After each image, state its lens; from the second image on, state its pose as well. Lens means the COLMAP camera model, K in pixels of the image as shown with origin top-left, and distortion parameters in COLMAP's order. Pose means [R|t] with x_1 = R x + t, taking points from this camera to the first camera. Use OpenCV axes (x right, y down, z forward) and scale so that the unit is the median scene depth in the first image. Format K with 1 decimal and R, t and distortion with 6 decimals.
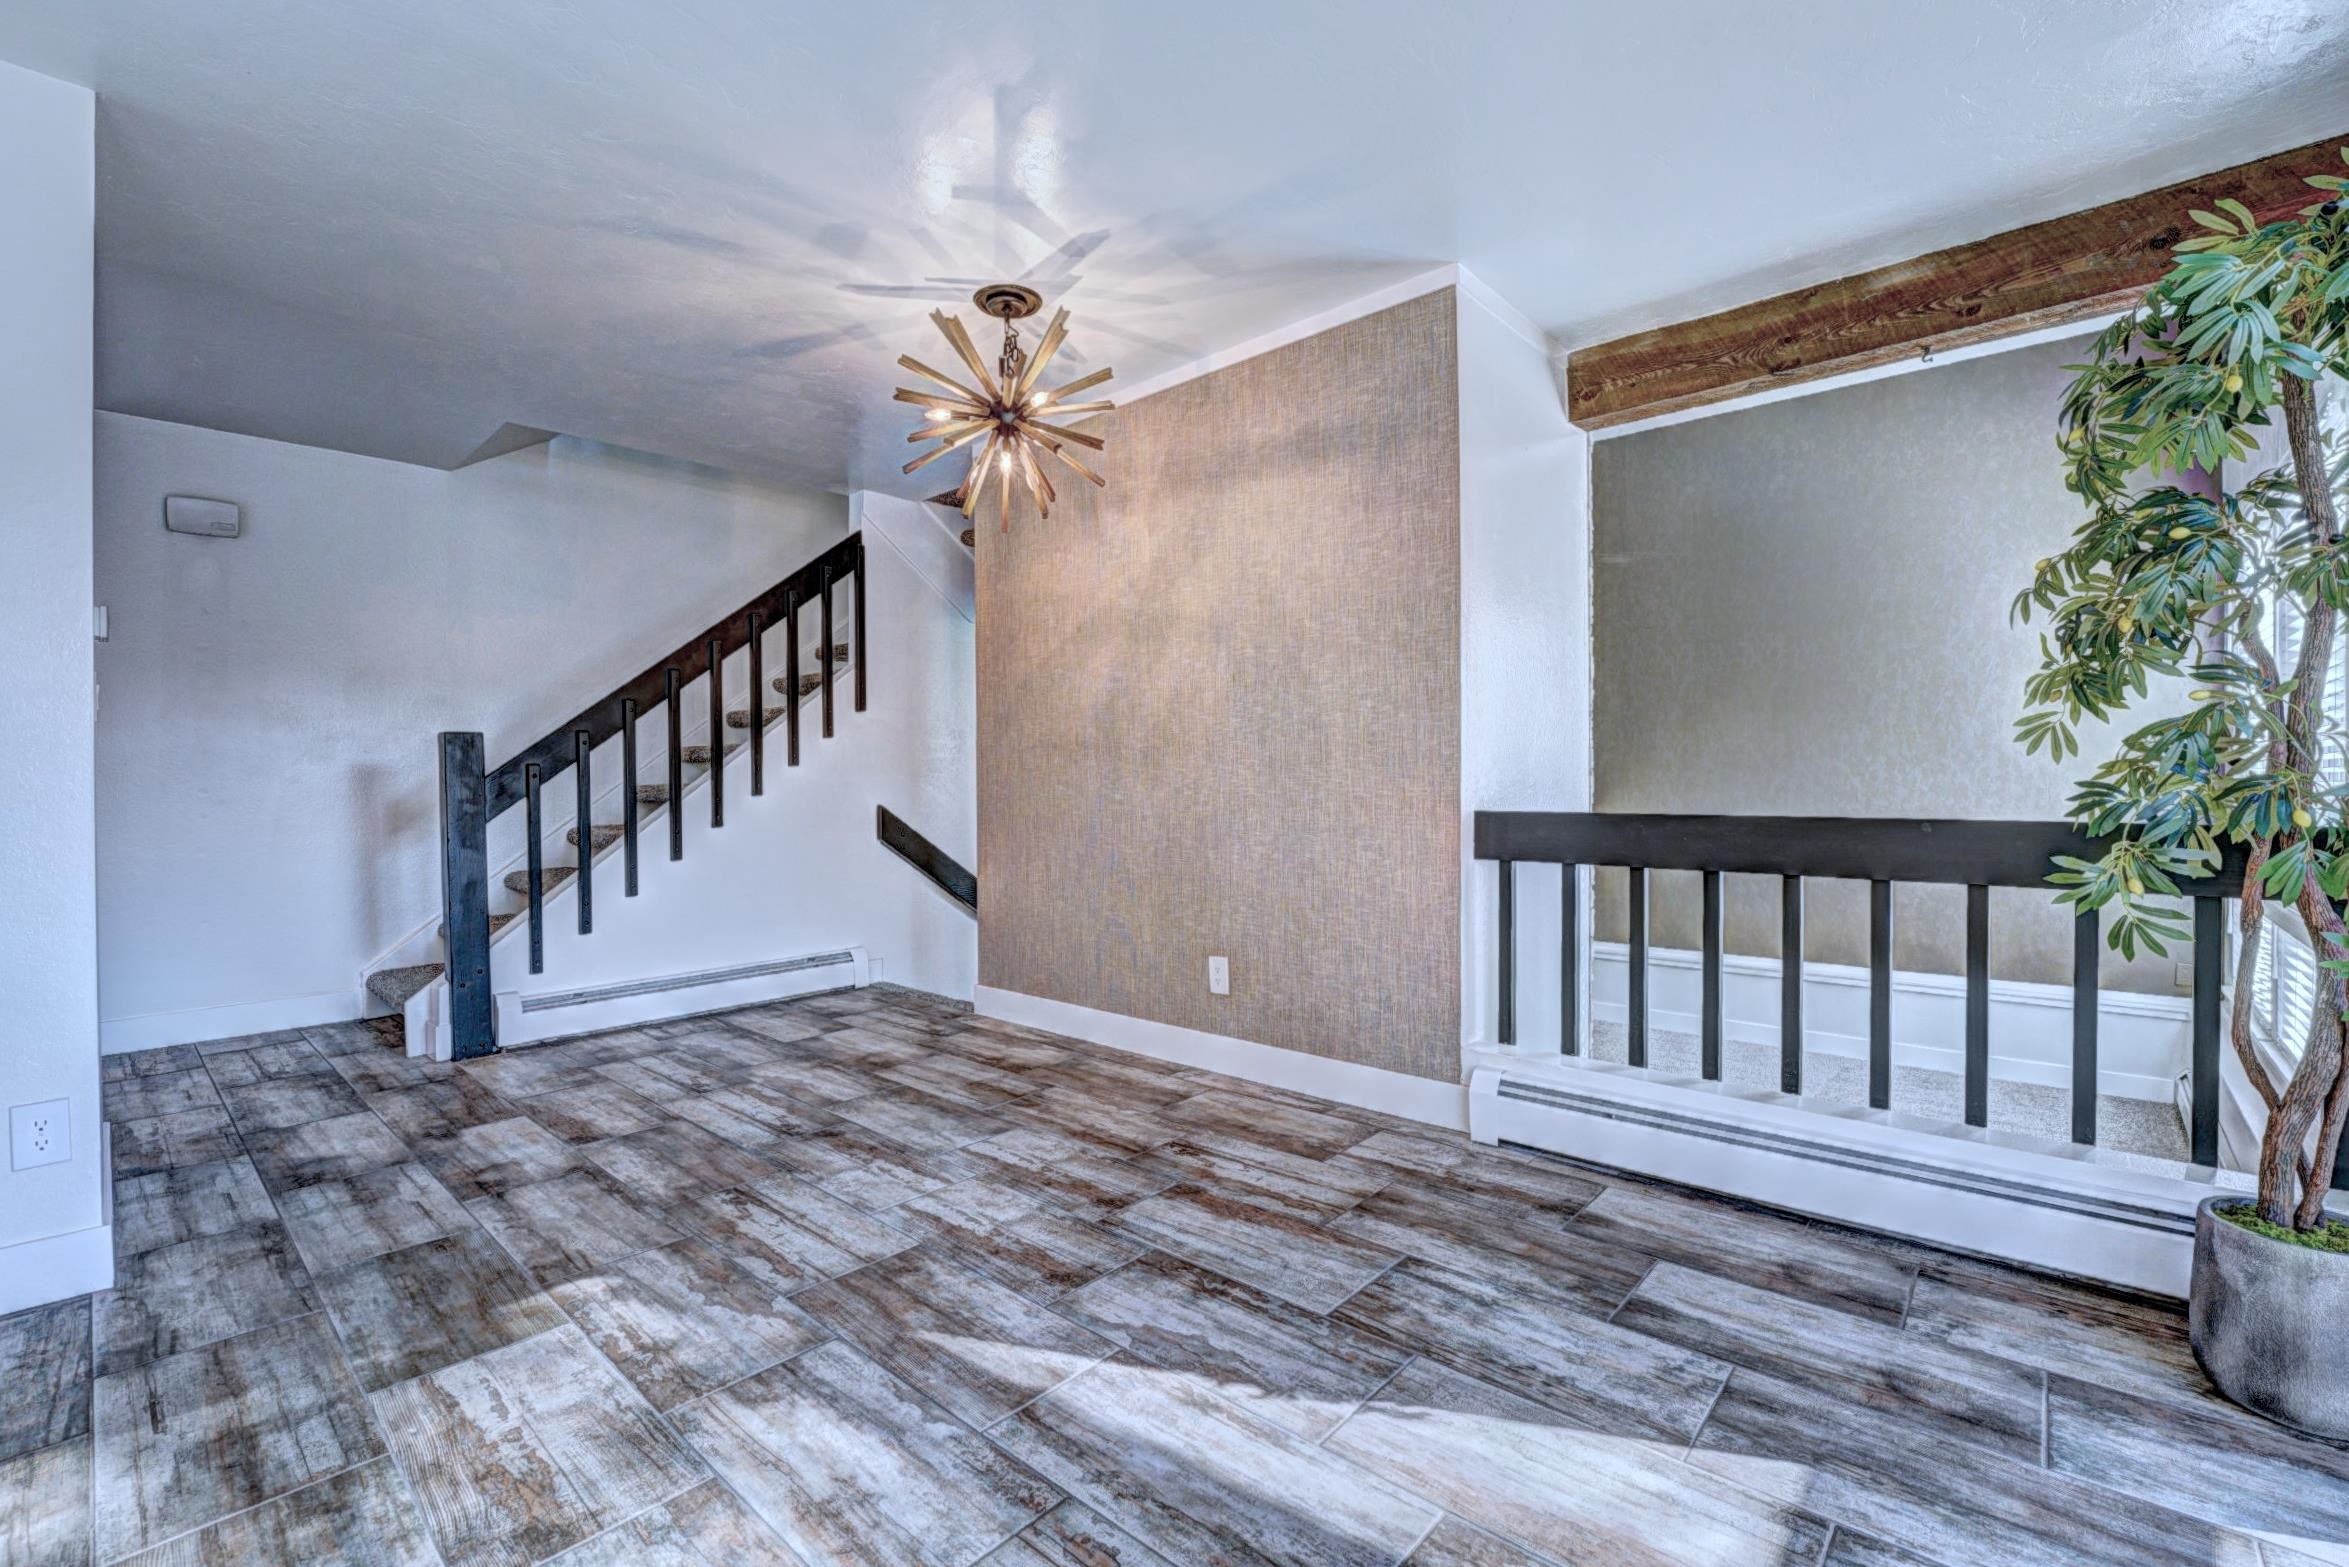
lens RADIAL K [[1013.4, 0, 1166.3], [0, 1013.4, 781.7], [0, 0, 1]] dist [-0.021011, 0.000191]
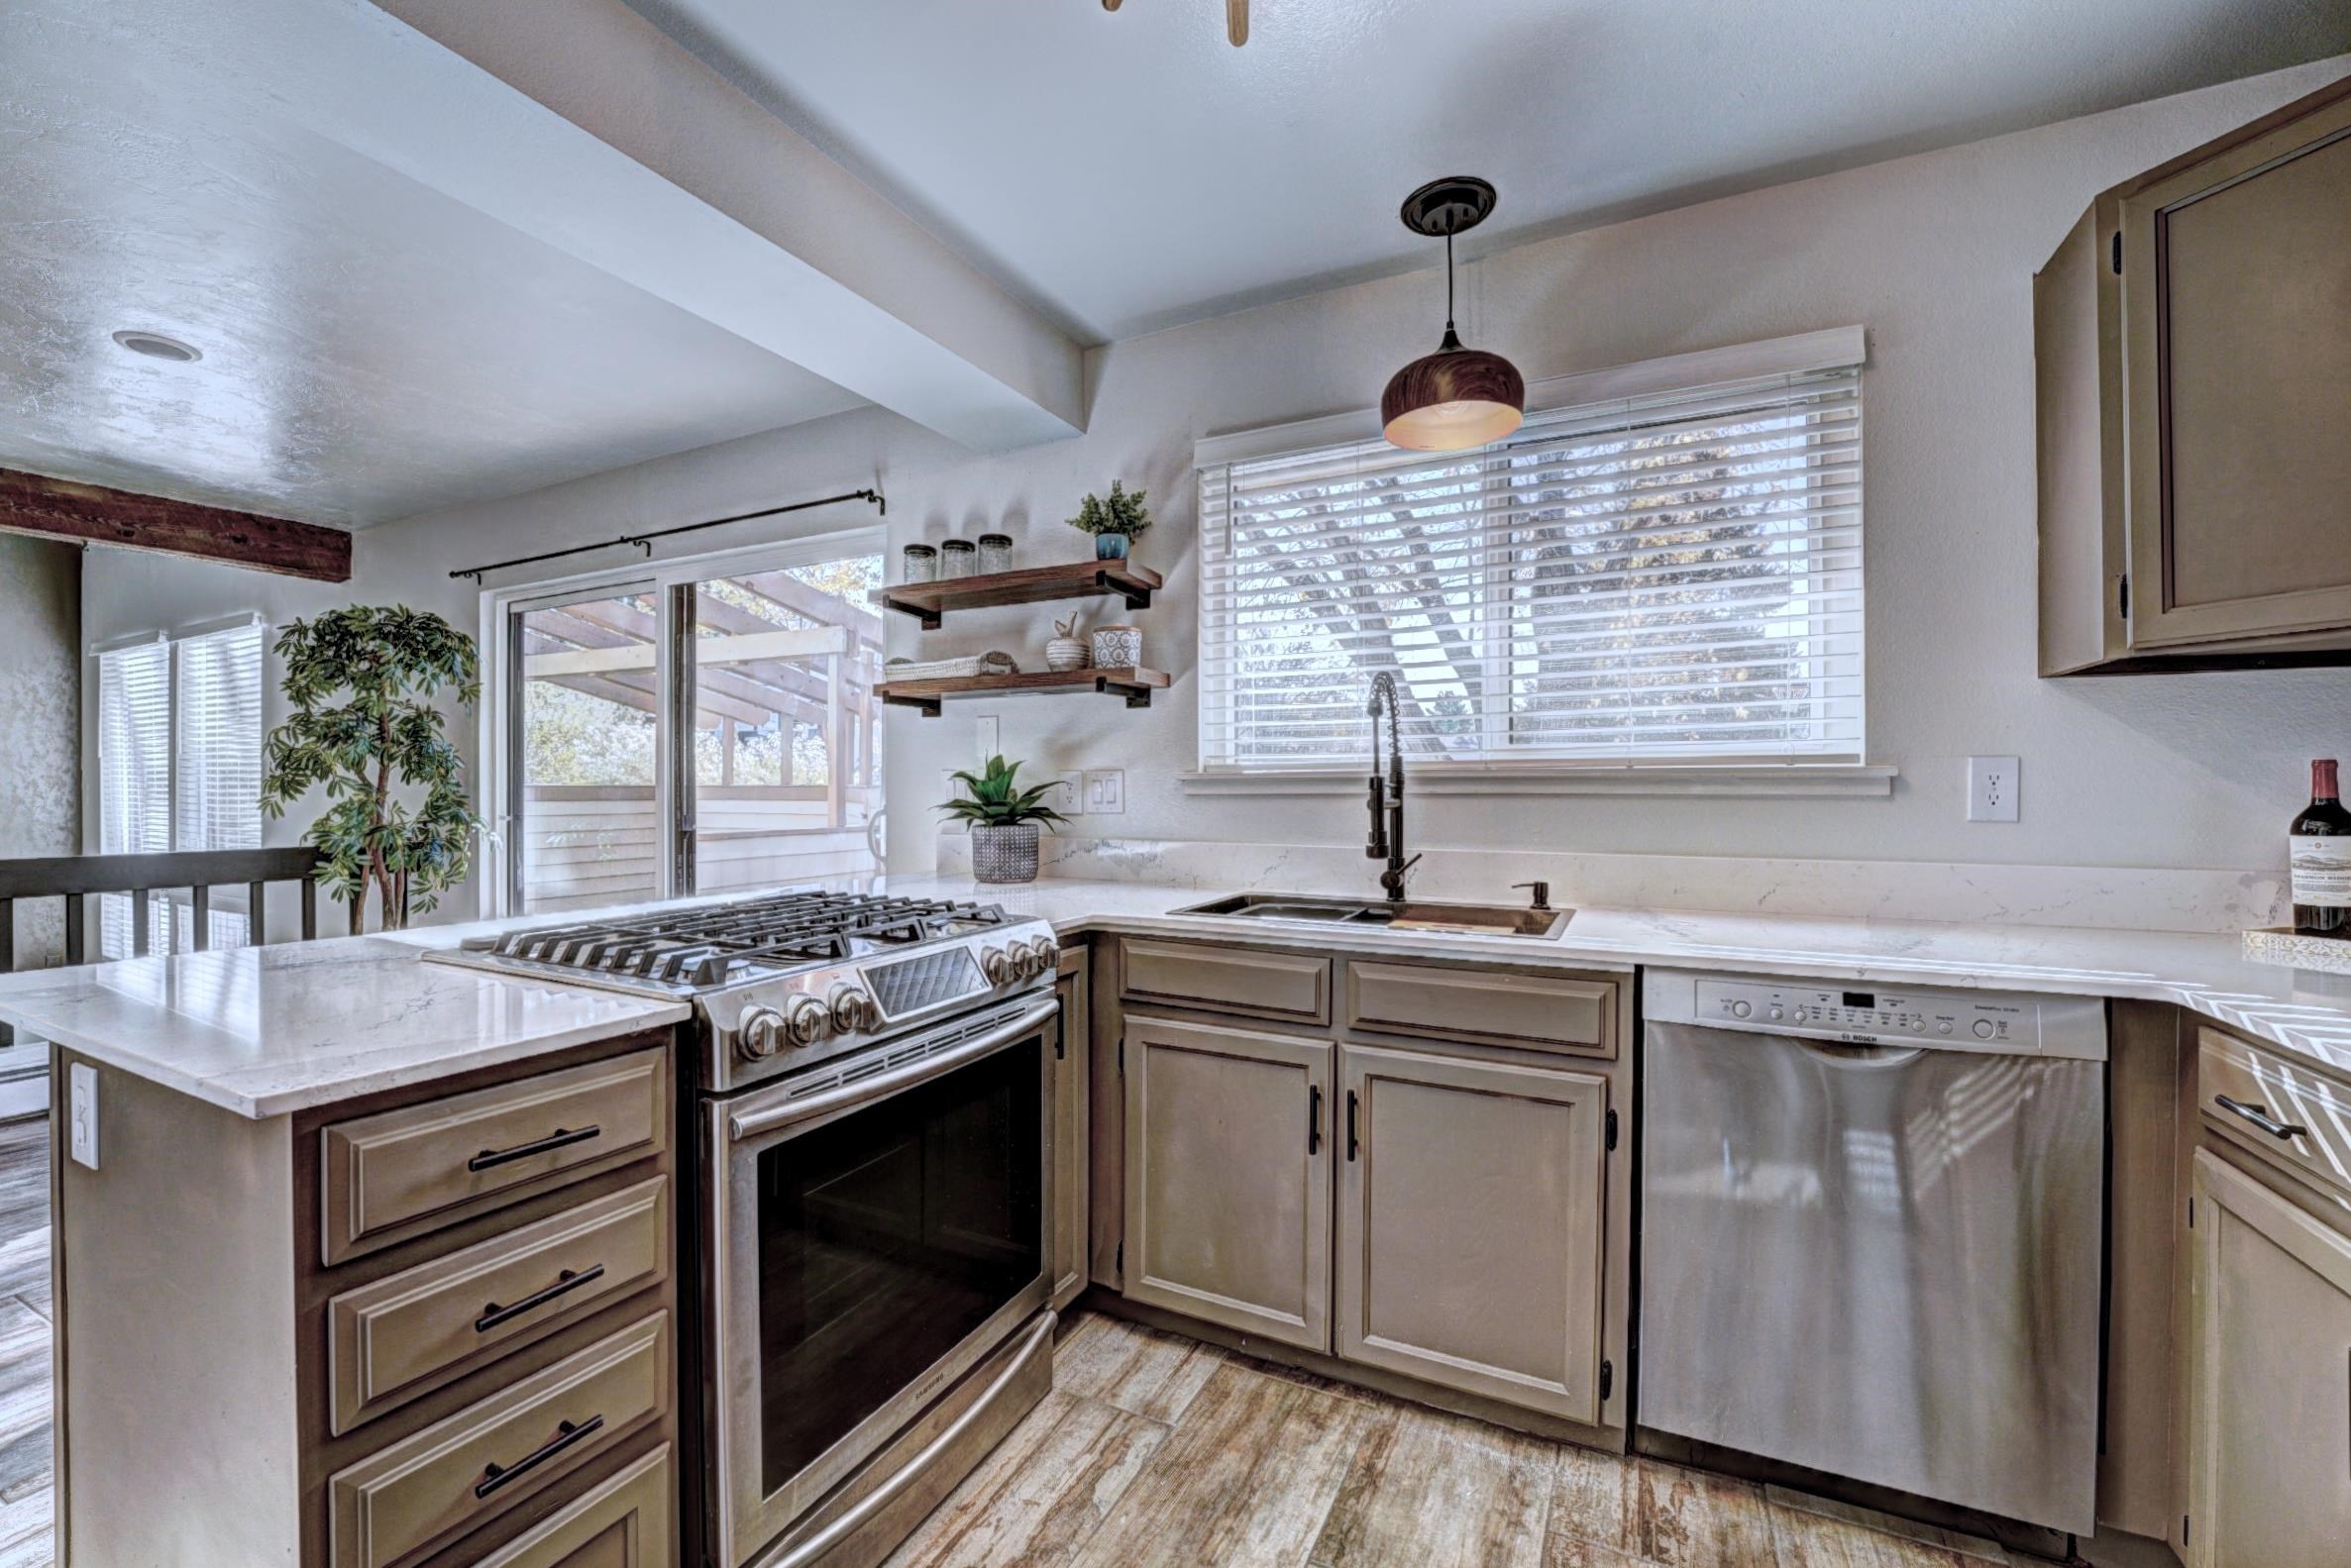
lens RADIAL K [[970.4, 0, 1168.2], [0, 970.4, 782.8], [0, 0, 1]] dist [-0.023365, 0.000260]
pose [[-0.262433, 0.016294, 0.964813, -1.022382], [0.004259, 0.999867, -0.015727, -0.037479], [-0.964941, -0.000018, -0.262468, -0.203959]]
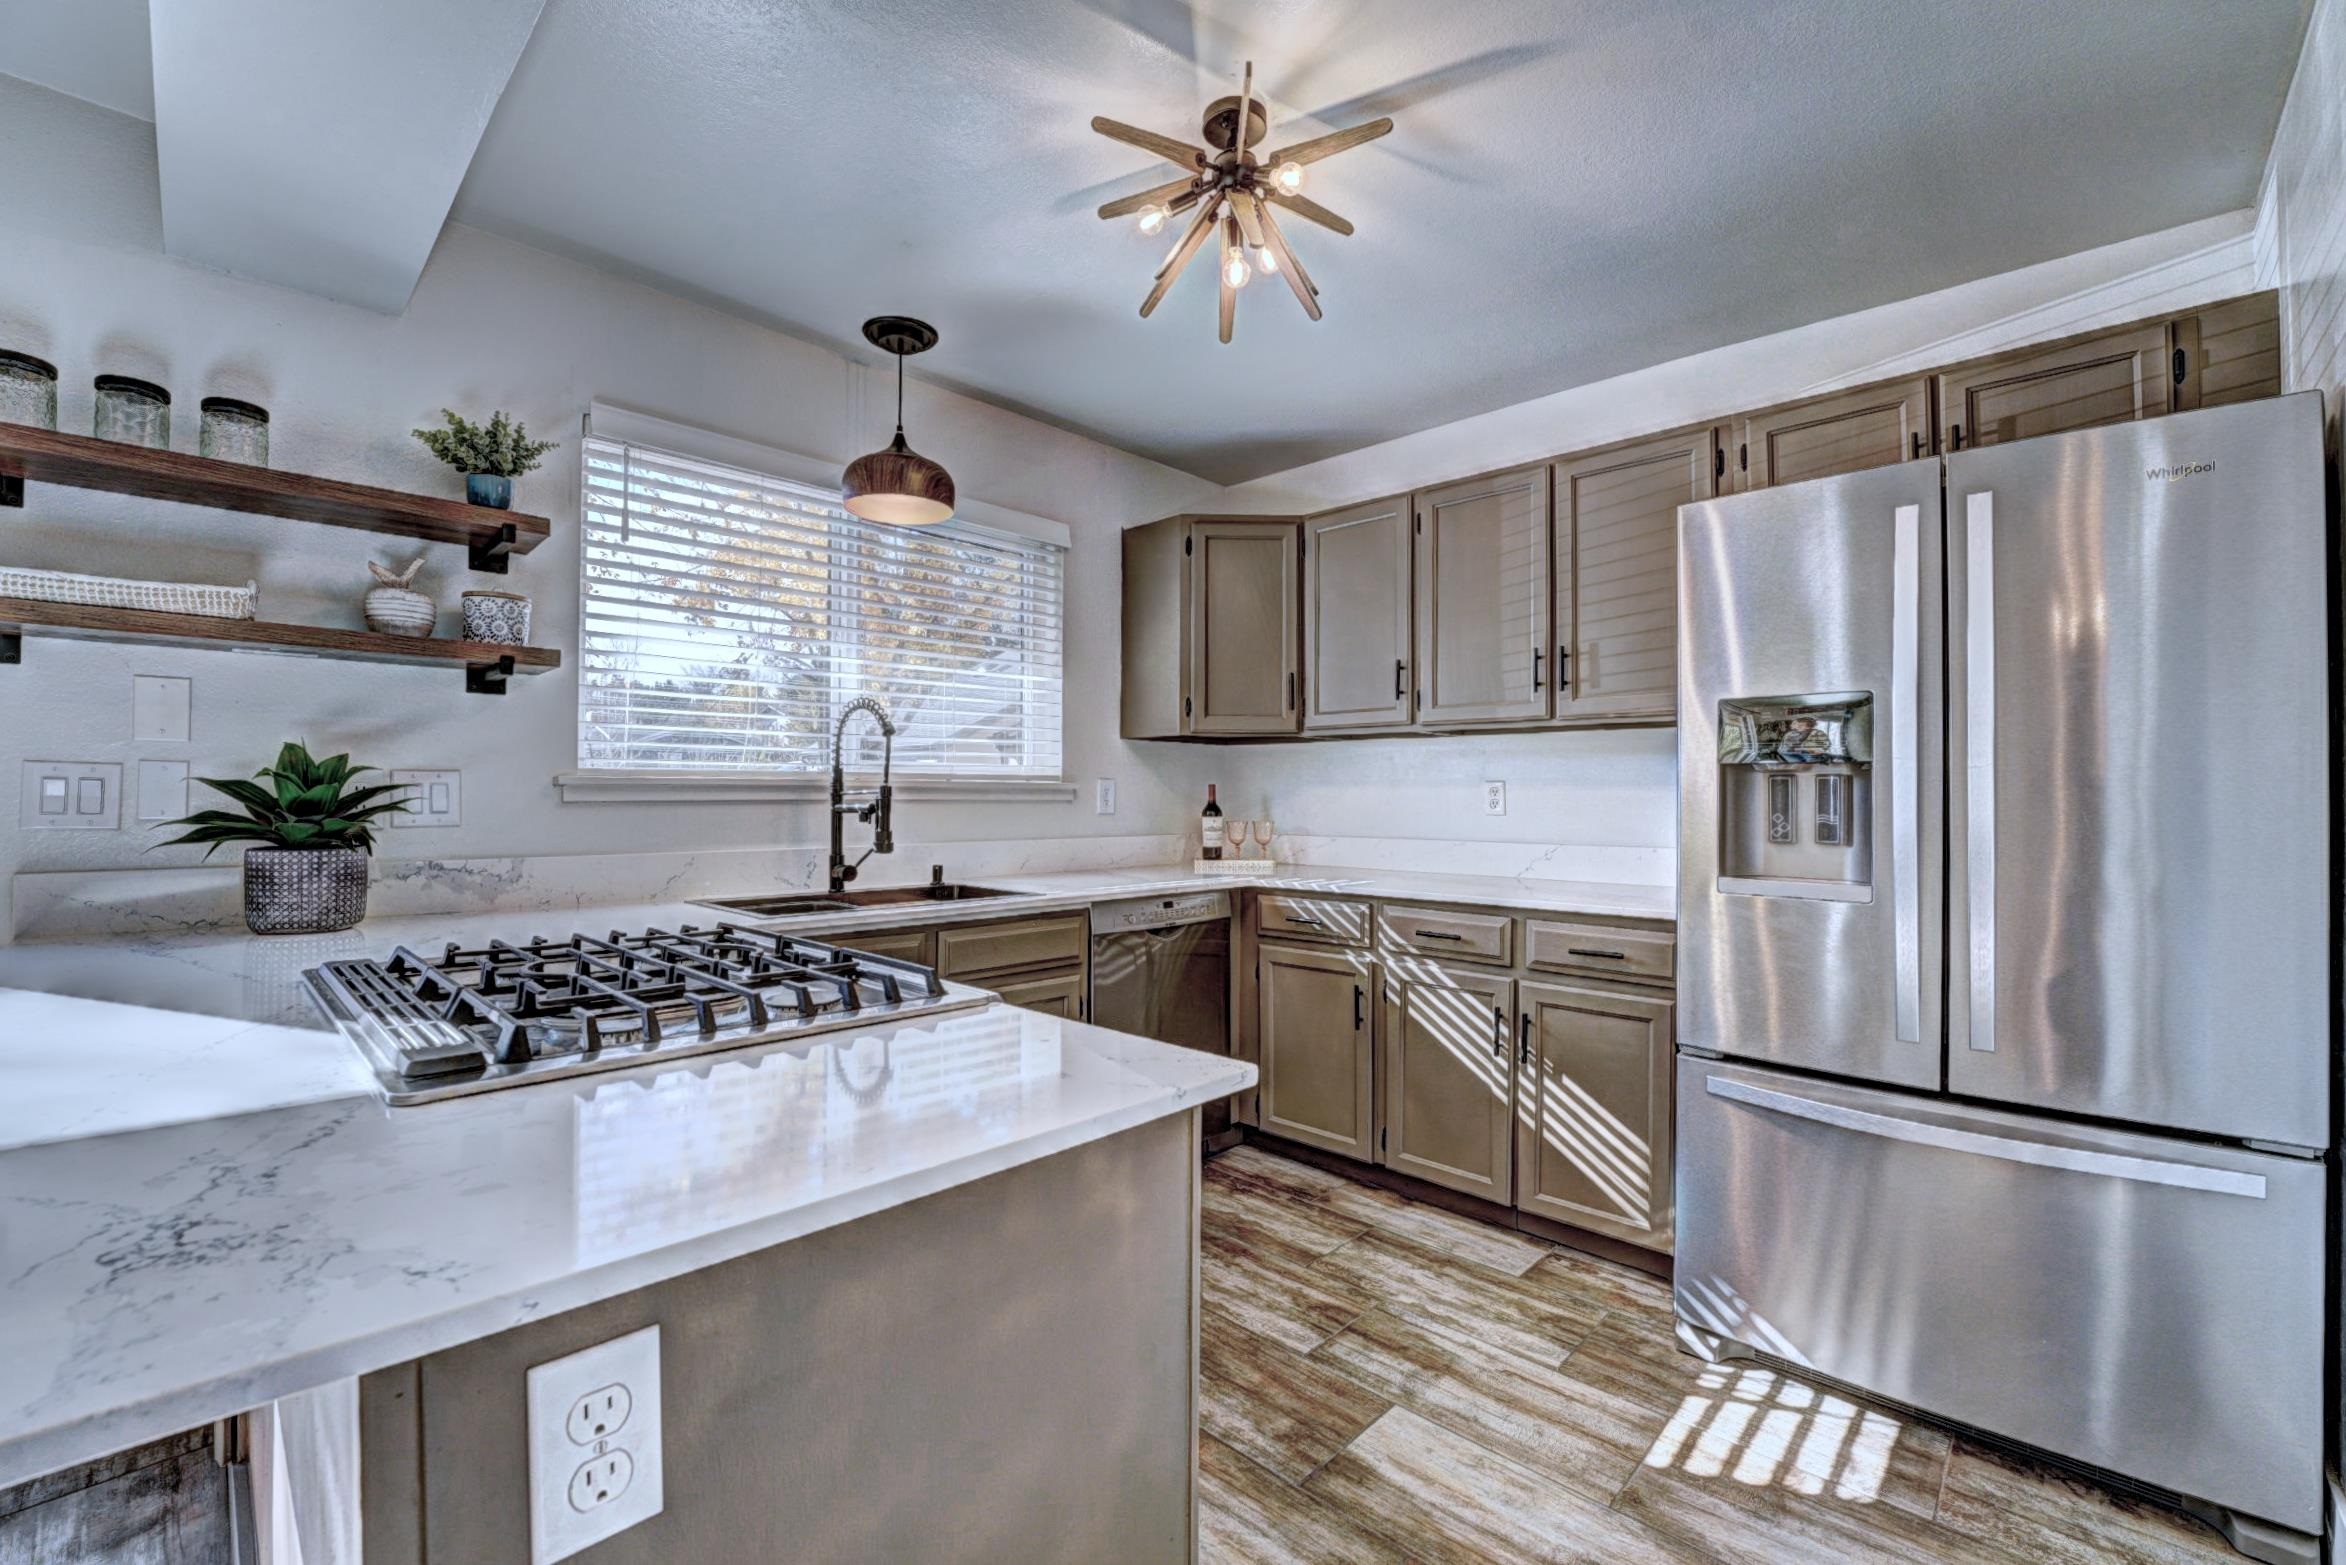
lens RADIAL K [[968.4, 0, 1165.8], [0, 968.4, 781.3], [0, 0, 1]] dist [-0.023365, 0.000260]
pose [[-0.999665, 0.005708, 0.025237, -0.649171], [0.005471, 0.999940, -0.009445, -0.047328], [-0.025289, -0.009303, -0.999637, 0.313224]]
